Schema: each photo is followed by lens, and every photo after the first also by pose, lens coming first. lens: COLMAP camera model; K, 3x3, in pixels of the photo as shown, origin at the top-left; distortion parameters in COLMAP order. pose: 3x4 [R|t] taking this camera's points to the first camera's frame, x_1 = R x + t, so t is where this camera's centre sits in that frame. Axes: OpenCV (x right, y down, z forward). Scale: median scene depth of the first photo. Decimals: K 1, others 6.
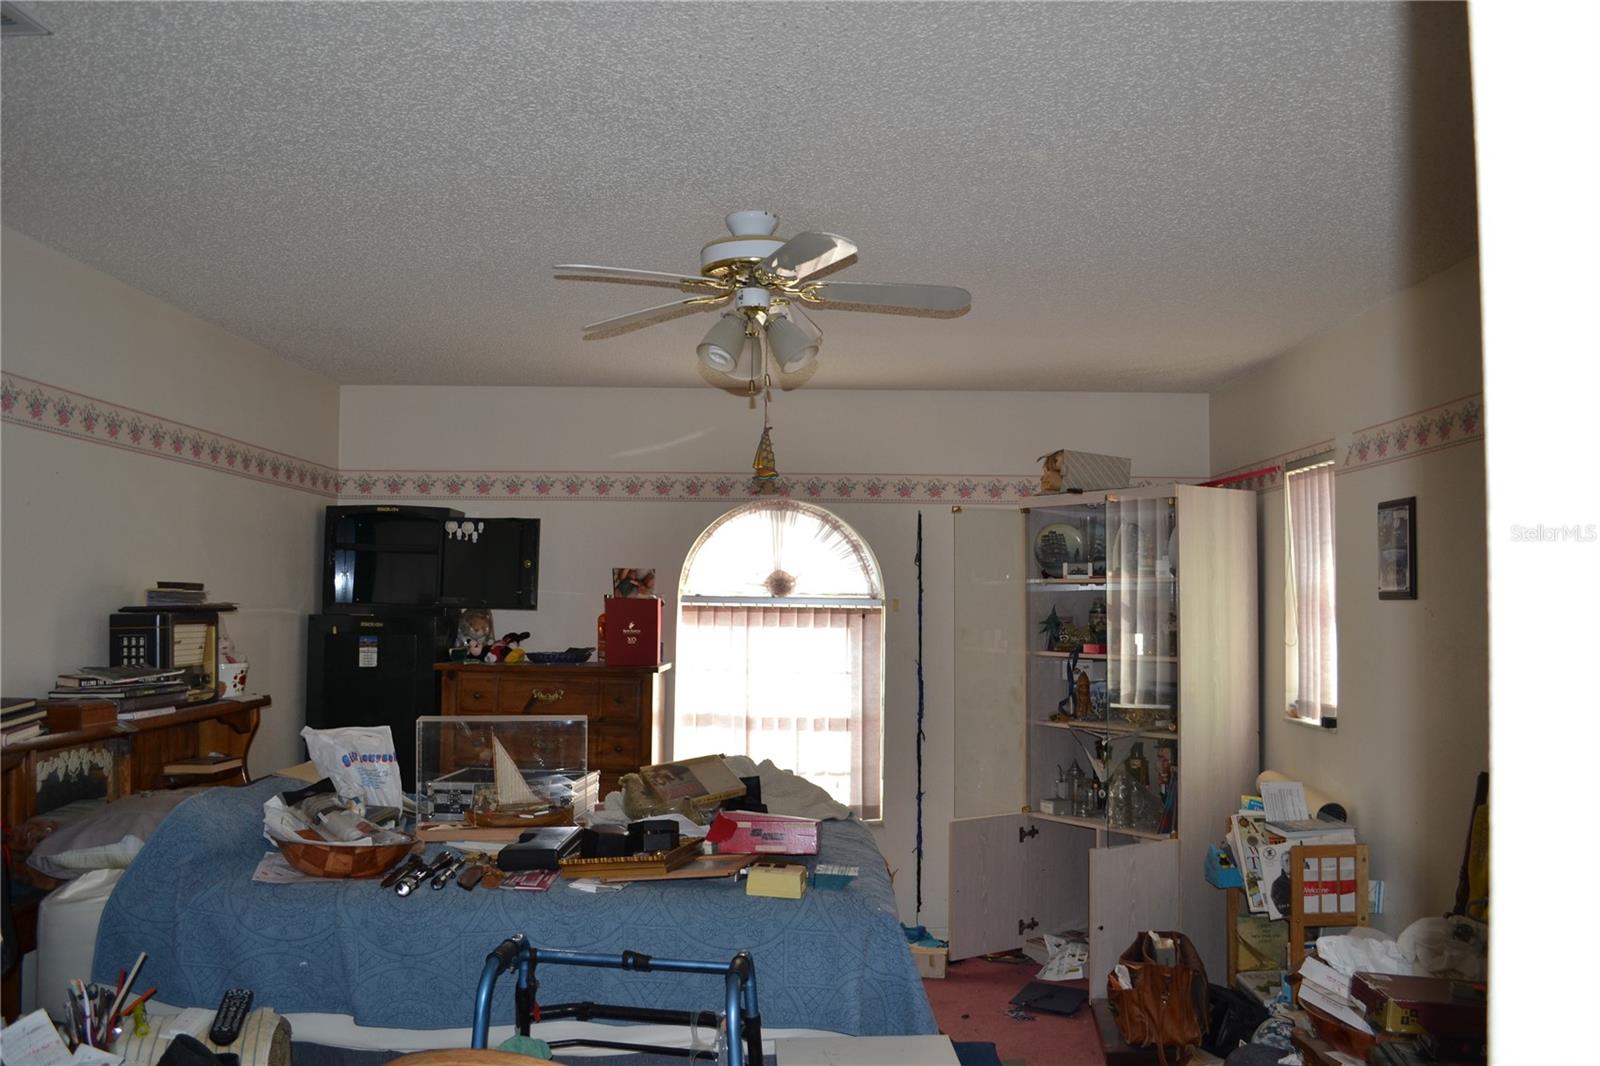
lens RADIAL K [[1277.7, 0, 804.4], [0, 1277.7, 531.9], [0, 0, 1]] dist [-0.079647, 0.014060]
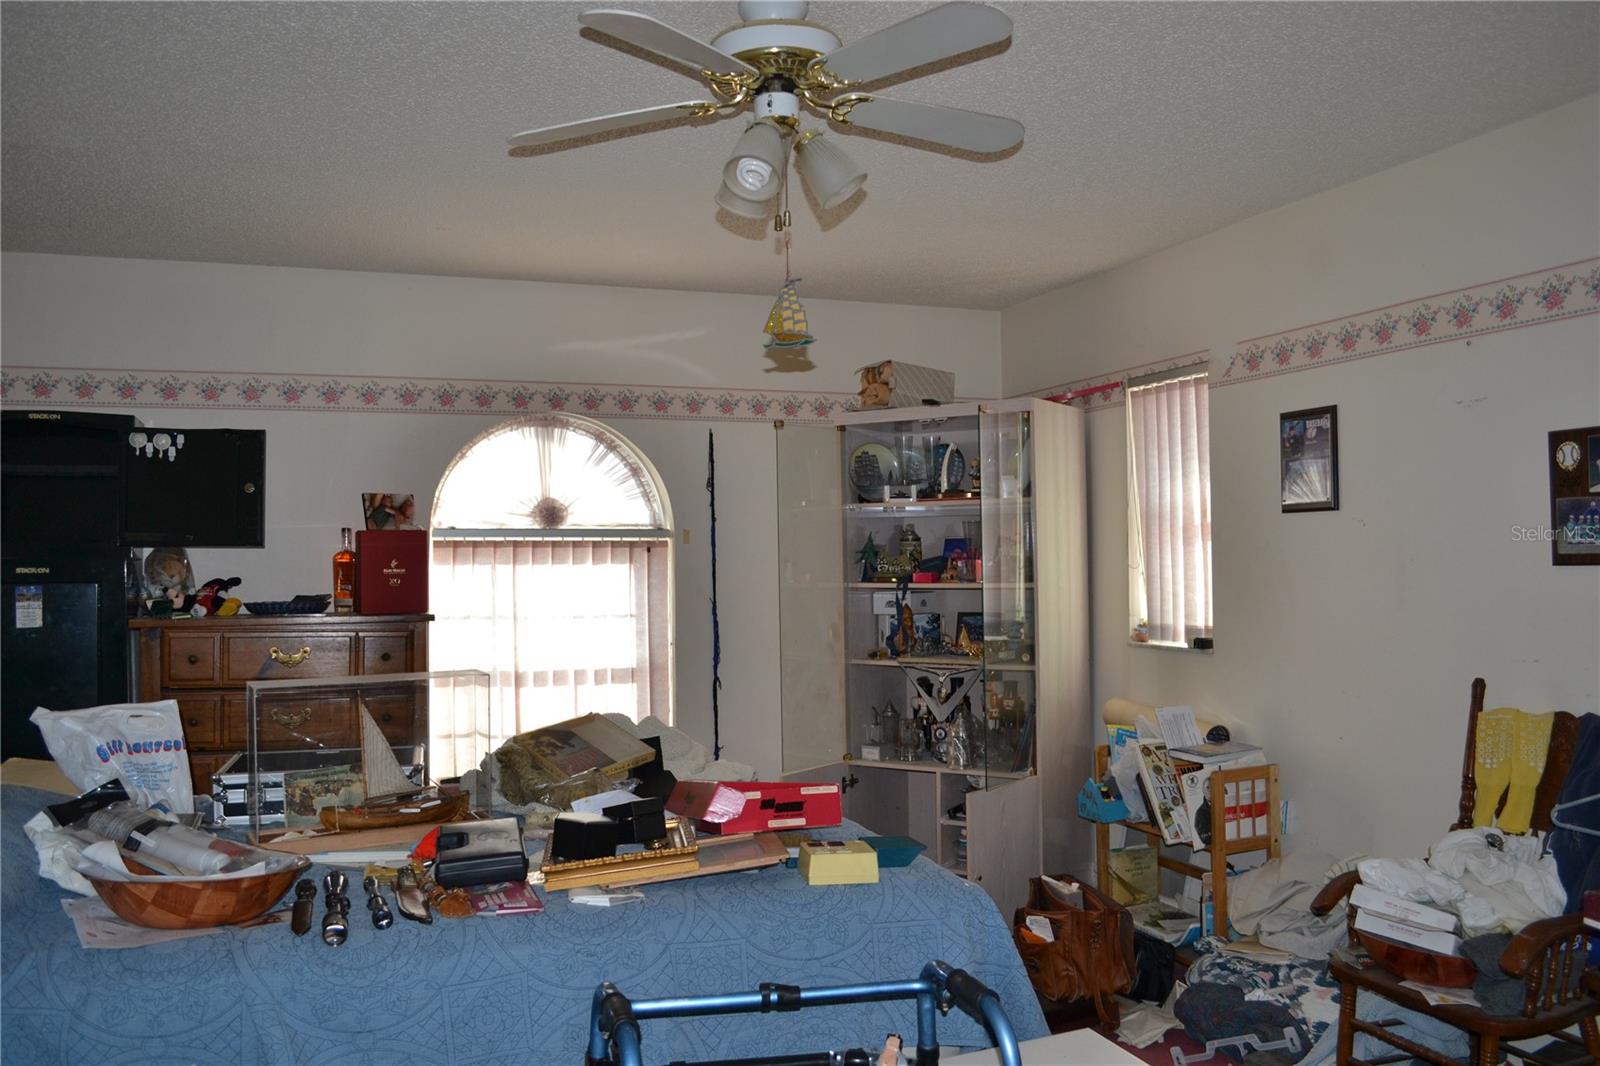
lens RADIAL K [[1277.7, 0, 800.0], [0, 1277.7, 531.2], [0, 0, 1]] dist [-0.079647, 0.014060]
pose [[0.934724, -0.012649, 0.355149, -0.193085], [0.000863, 0.999444, 0.033327, 0.028537], [-0.355373, -0.030845, 0.934215, 0.177799]]
